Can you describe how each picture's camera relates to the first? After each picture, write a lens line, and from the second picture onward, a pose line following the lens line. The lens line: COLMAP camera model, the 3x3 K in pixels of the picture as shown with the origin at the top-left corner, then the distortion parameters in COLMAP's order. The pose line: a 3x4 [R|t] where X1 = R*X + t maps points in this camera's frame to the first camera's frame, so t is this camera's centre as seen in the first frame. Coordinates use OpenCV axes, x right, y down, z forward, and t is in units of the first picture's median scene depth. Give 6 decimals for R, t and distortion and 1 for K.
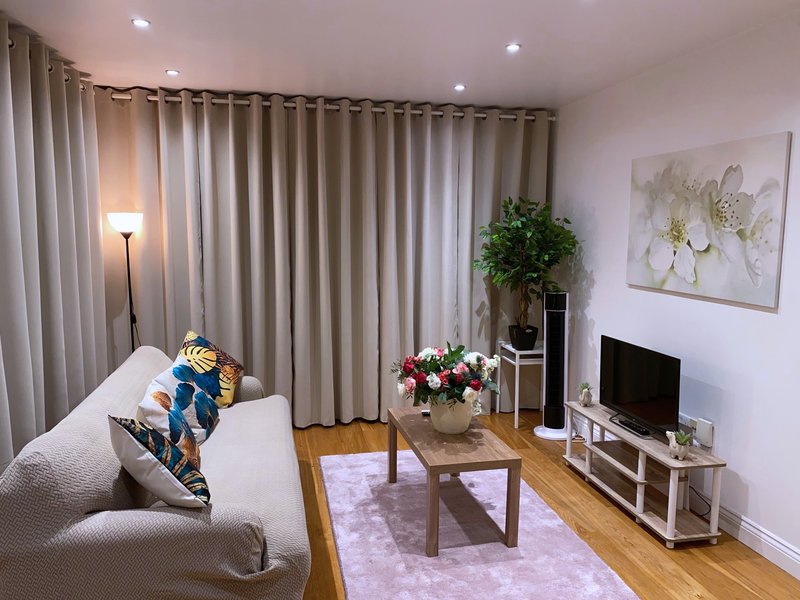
lens RADIAL K [[608.3, 0, 393.5], [0, 608.3, 298.5], [0, 0, 1]] dist [0.022918, -0.012863]
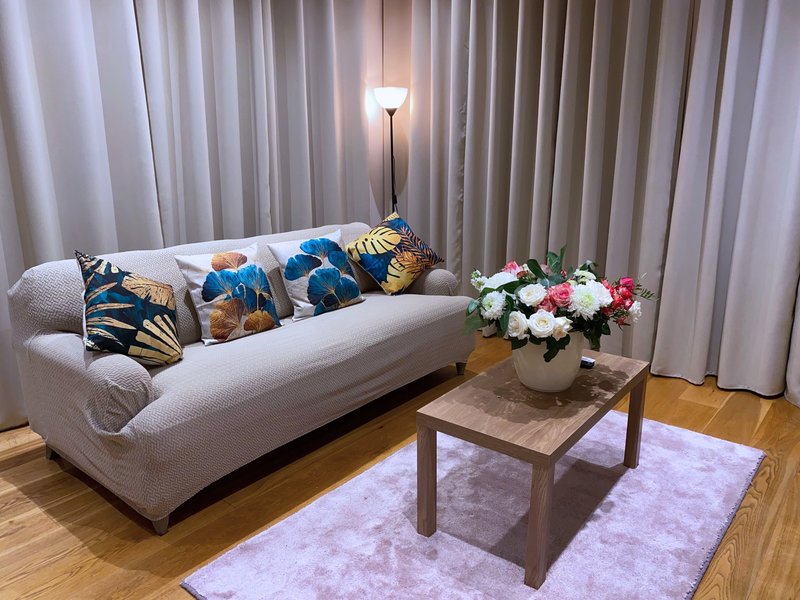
lens RADIAL K [[608.3, 0, 401.3], [0, 608.3, 302.8], [0, 0, 1]] dist [0.022918, -0.012863]
pose [[0.631187, 0.192501, -0.751363, 0.472400], [-0.080401, 0.979732, 0.183468, 0.022182], [0.771453, -0.055393, 0.633871, 0.474721]]
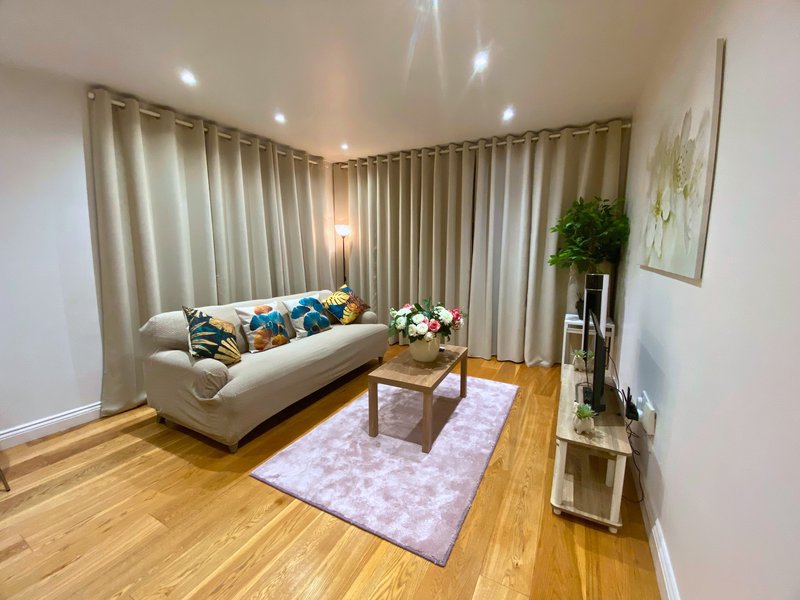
lens RADIAL K [[320.5, 0, 402.8], [0, 320.5, 297.8], [0, 0, 1]] dist [0.014428, -0.000998]
pose [[0.778210, 0.084427, -0.622303, 0.510341], [-0.064548, 0.996427, 0.054465, 0.034989], [0.624678, -0.002216, 0.780879, 0.385598]]
